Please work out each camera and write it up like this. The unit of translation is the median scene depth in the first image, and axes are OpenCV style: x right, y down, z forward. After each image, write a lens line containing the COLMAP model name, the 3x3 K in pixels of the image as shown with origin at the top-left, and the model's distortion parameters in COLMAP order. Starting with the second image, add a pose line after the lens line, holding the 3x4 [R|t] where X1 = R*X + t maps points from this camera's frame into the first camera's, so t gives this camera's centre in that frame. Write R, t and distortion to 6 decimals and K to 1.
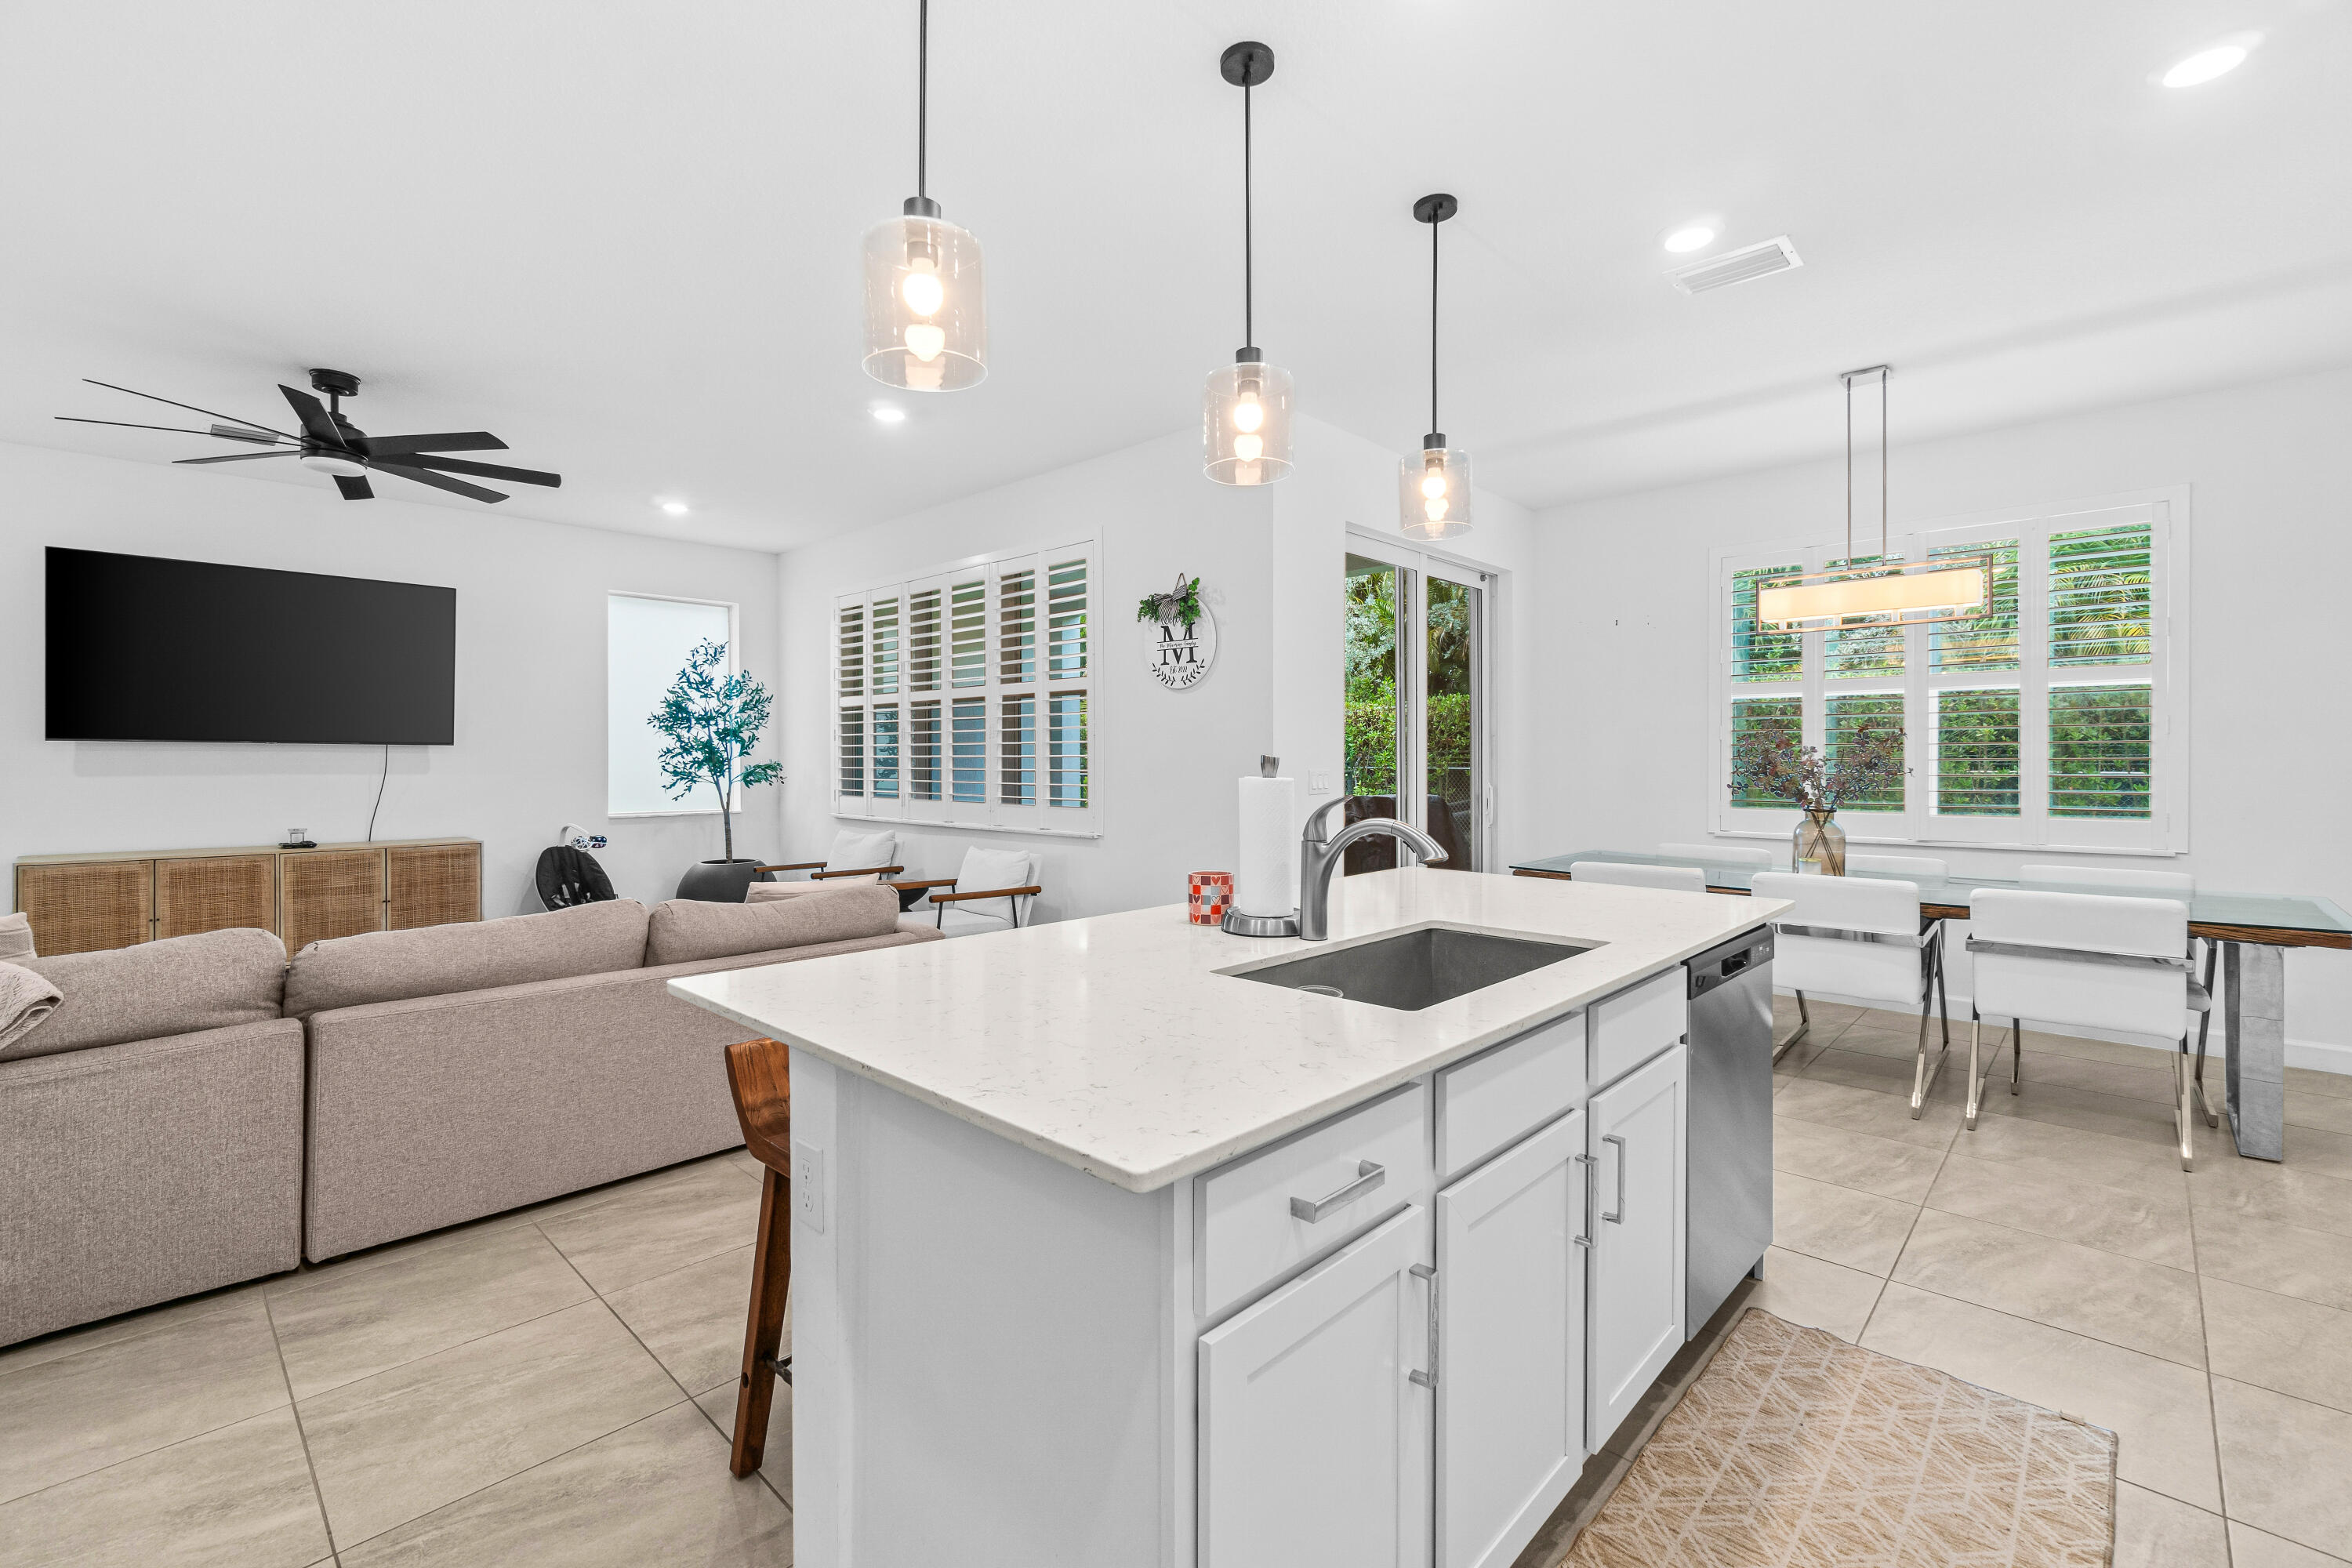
lens RADIAL K [[1006.7, 0, 1176.0], [0, 1006.7, 784.0], [0, 0, 1]] dist [-0.000917, -0.000120]
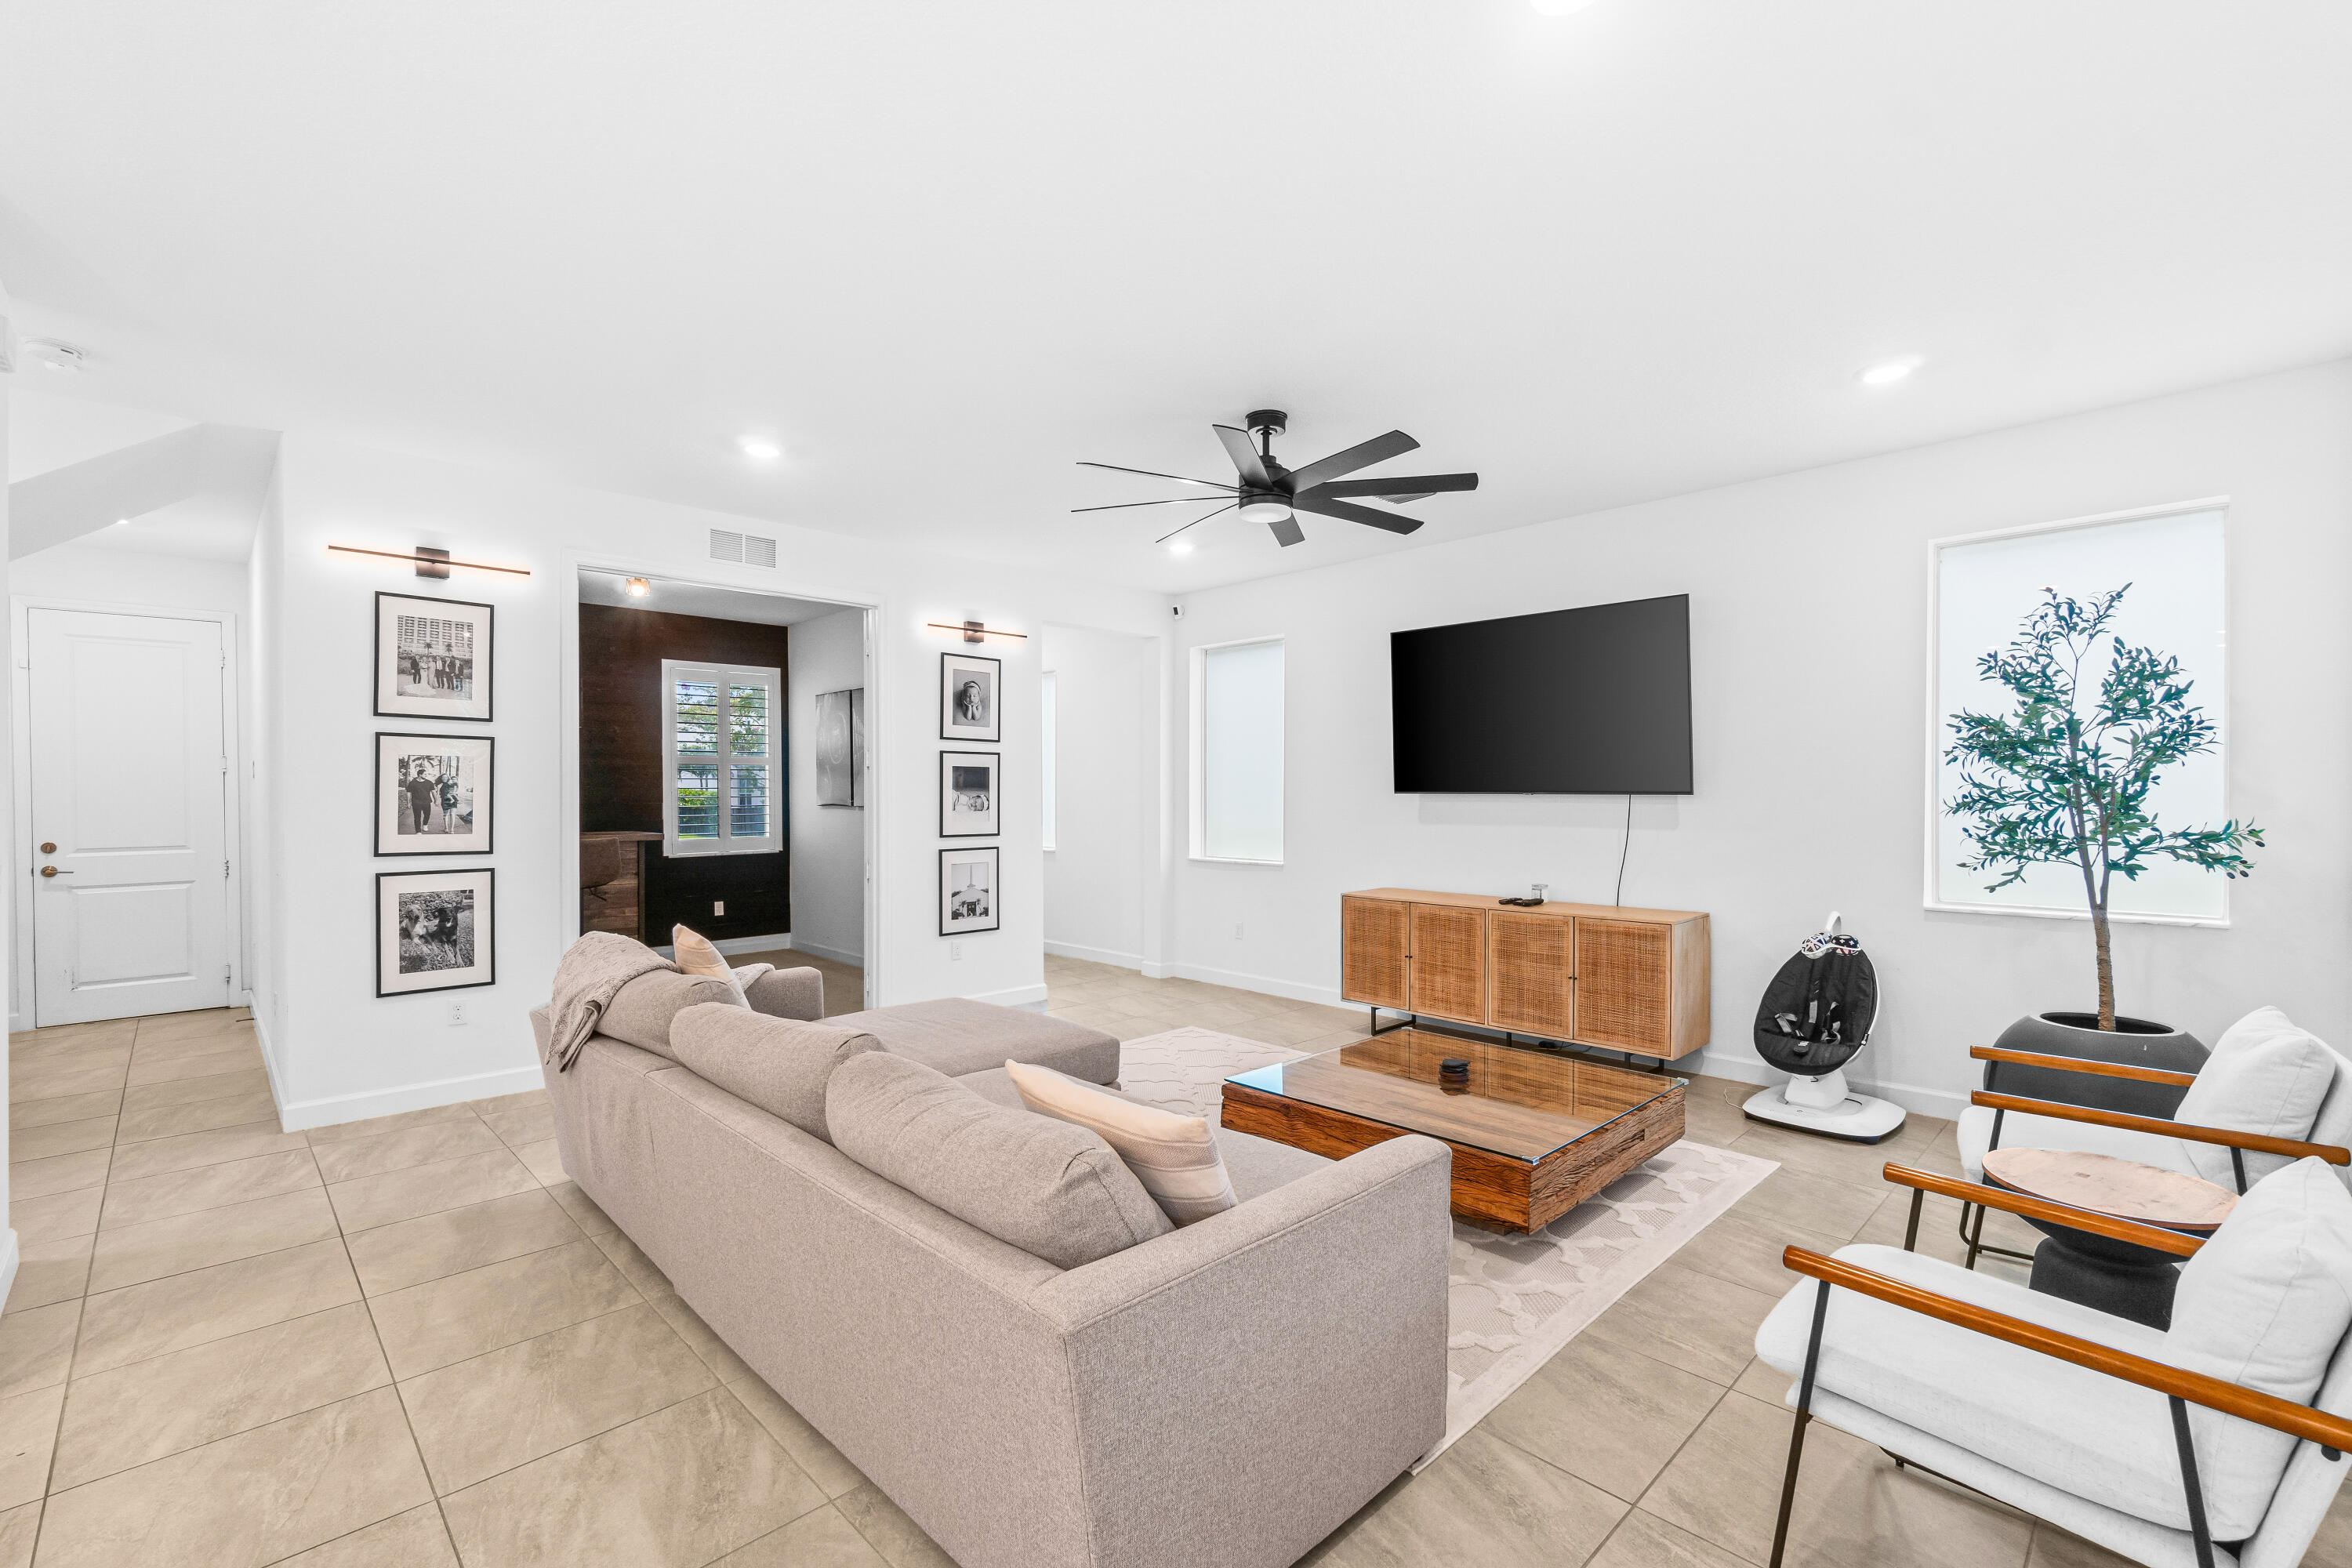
lens RADIAL K [[1030.5, 0, 1174.2], [0, 1030.5, 795.3], [0, 0, 1]] dist [-0.003068, -0.000556]
pose [[-0.041296, 0.005148, -0.999134, 0.120338], [-0.018580, 0.999810, 0.005919, -0.043478], [0.998974, 0.018808, -0.041192, 0.781684]]
